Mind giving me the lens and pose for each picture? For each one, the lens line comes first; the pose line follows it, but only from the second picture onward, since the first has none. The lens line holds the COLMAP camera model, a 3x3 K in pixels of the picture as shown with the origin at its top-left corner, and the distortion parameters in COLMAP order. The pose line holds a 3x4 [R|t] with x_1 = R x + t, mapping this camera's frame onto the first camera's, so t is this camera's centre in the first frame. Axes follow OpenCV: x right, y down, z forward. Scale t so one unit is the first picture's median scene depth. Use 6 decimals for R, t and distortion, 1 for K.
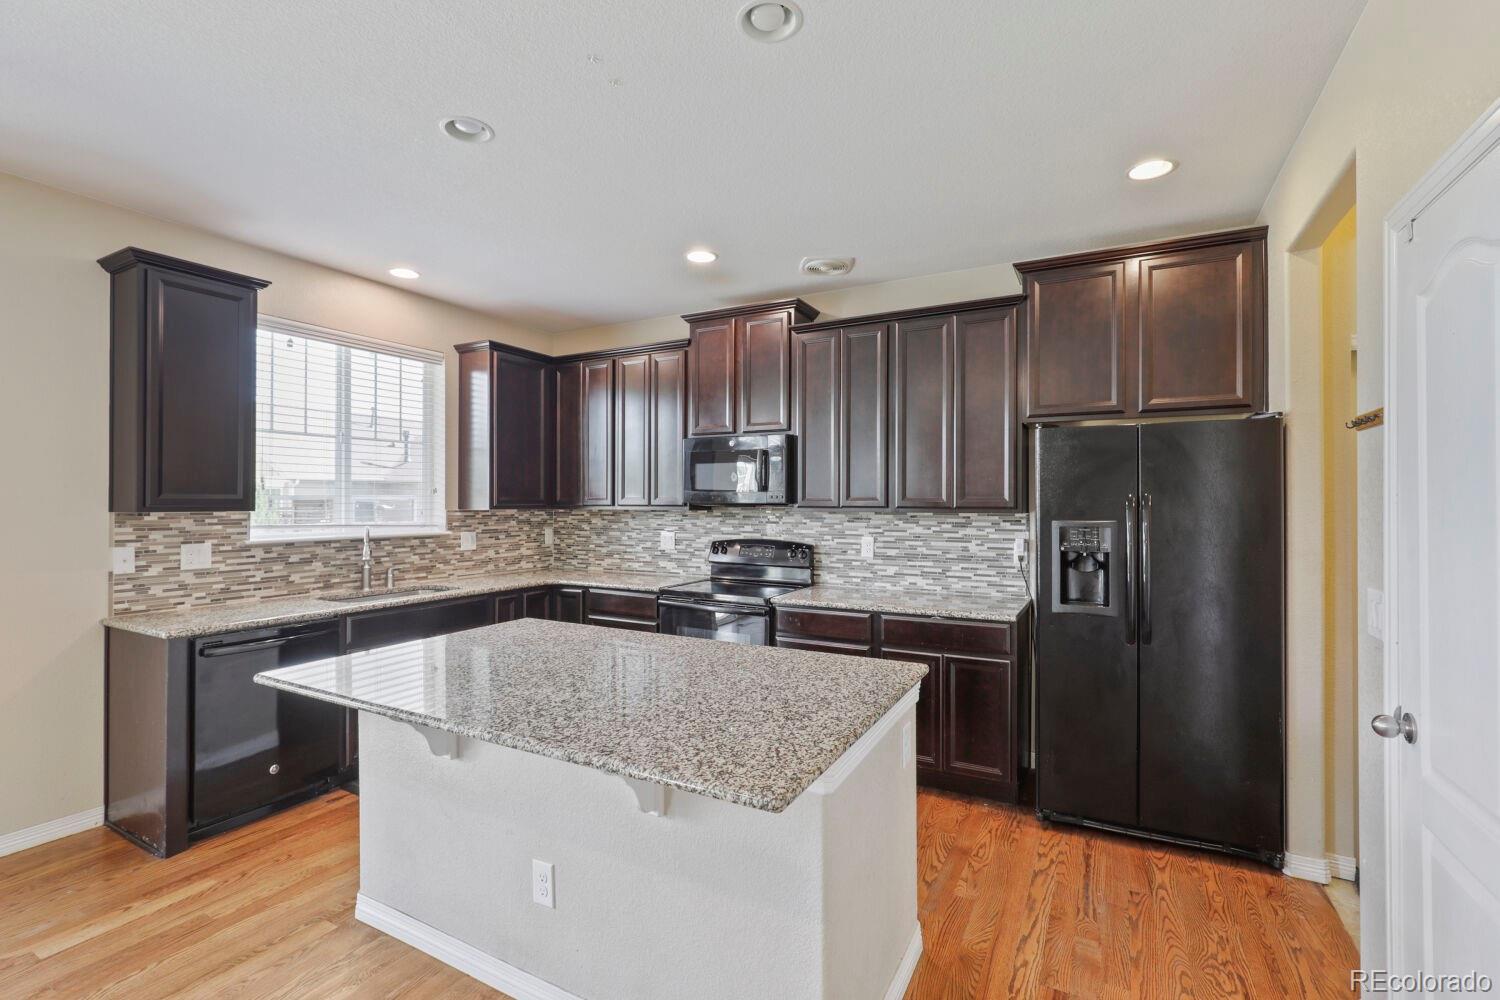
lens RADIAL K [[670.1, 0, 750.0], [0, 670.1, 500.0], [0, 0, 1]] dist [-0.000059, 0.000211]
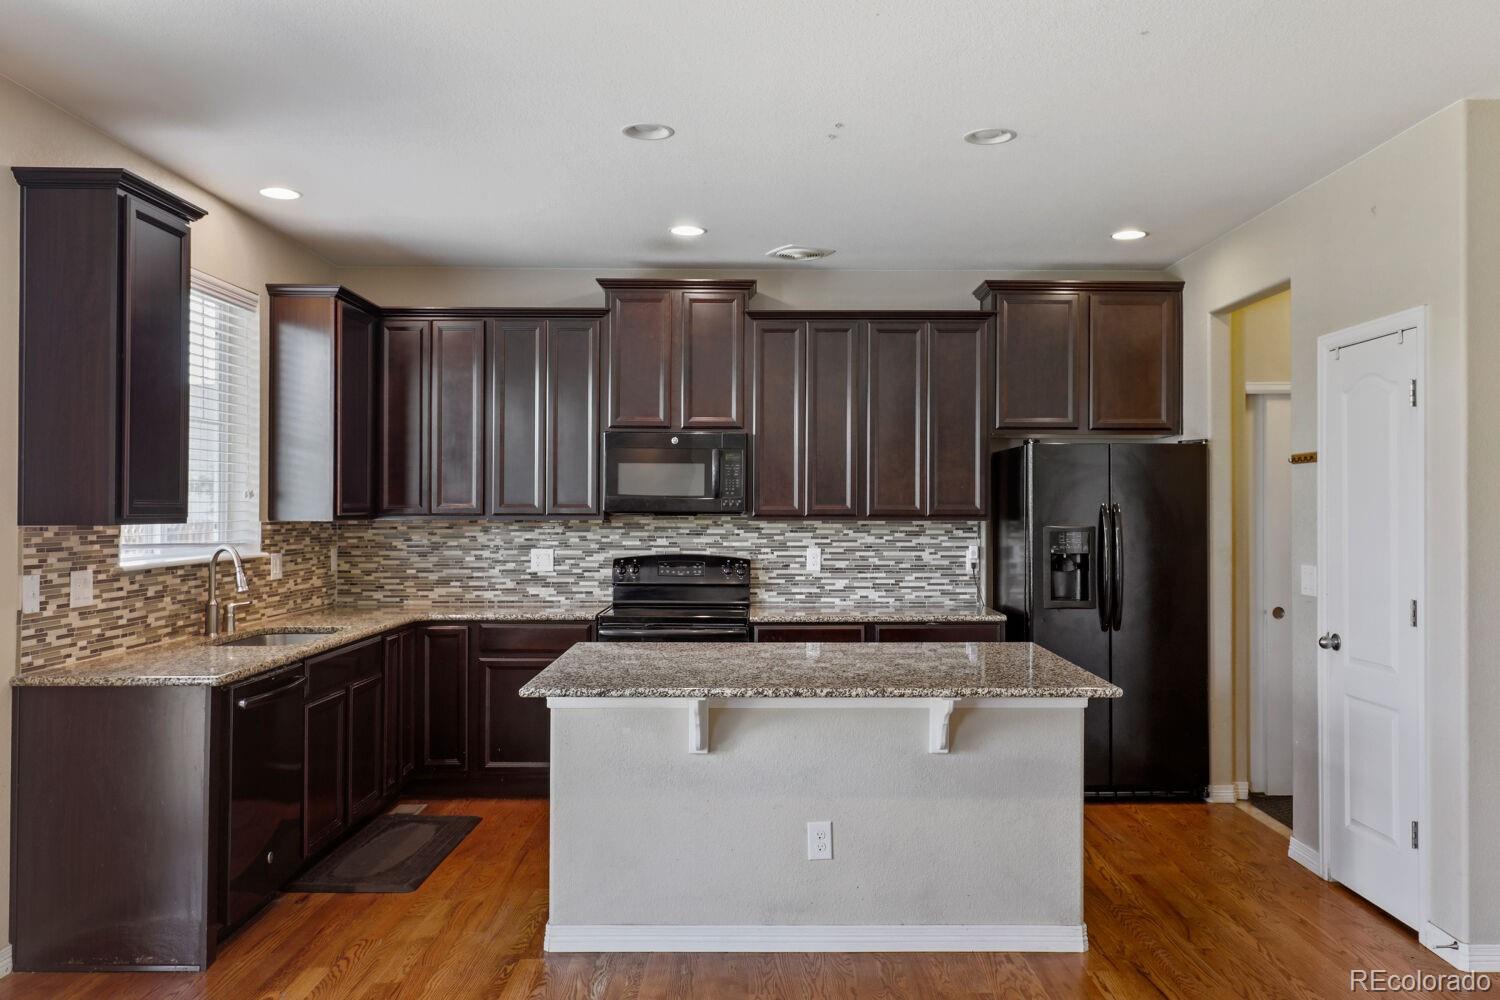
lens RADIAL K [[1159.0, 0, 750.0], [0, 1159.0, 500.0], [0, 0, 1]] dist [0.019038, 0.005282]
pose [[0.877685, 0.002913, 0.479229, -0.687568], [-0.000996, 0.999990, -0.004255, -0.003476], [-0.479237, 0.003257, 0.877680, -0.350882]]
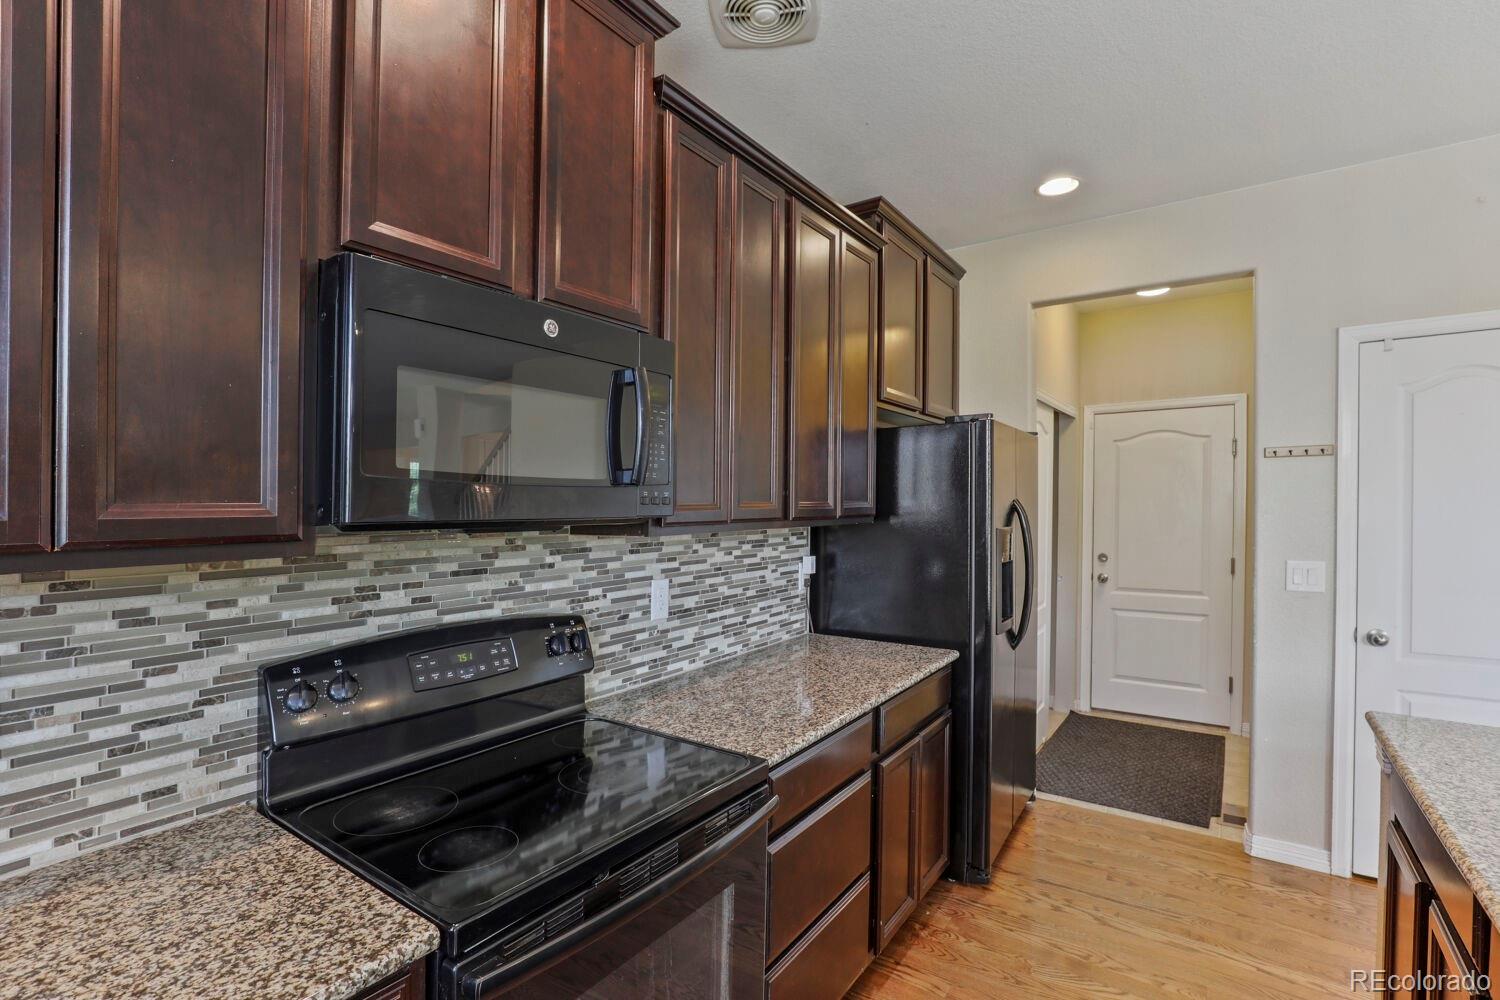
lens RADIAL K [[707.3, 0, 750.0], [0, 707.3, 500.0], [0, 0, 1]] dist [-0.014047, -0.000084]
pose [[0.096218, -0.003457, 0.995354, -0.372159], [-0.005654, 0.999976, 0.004020, -0.008197], [-0.995344, -0.006015, 0.096197, 0.932334]]
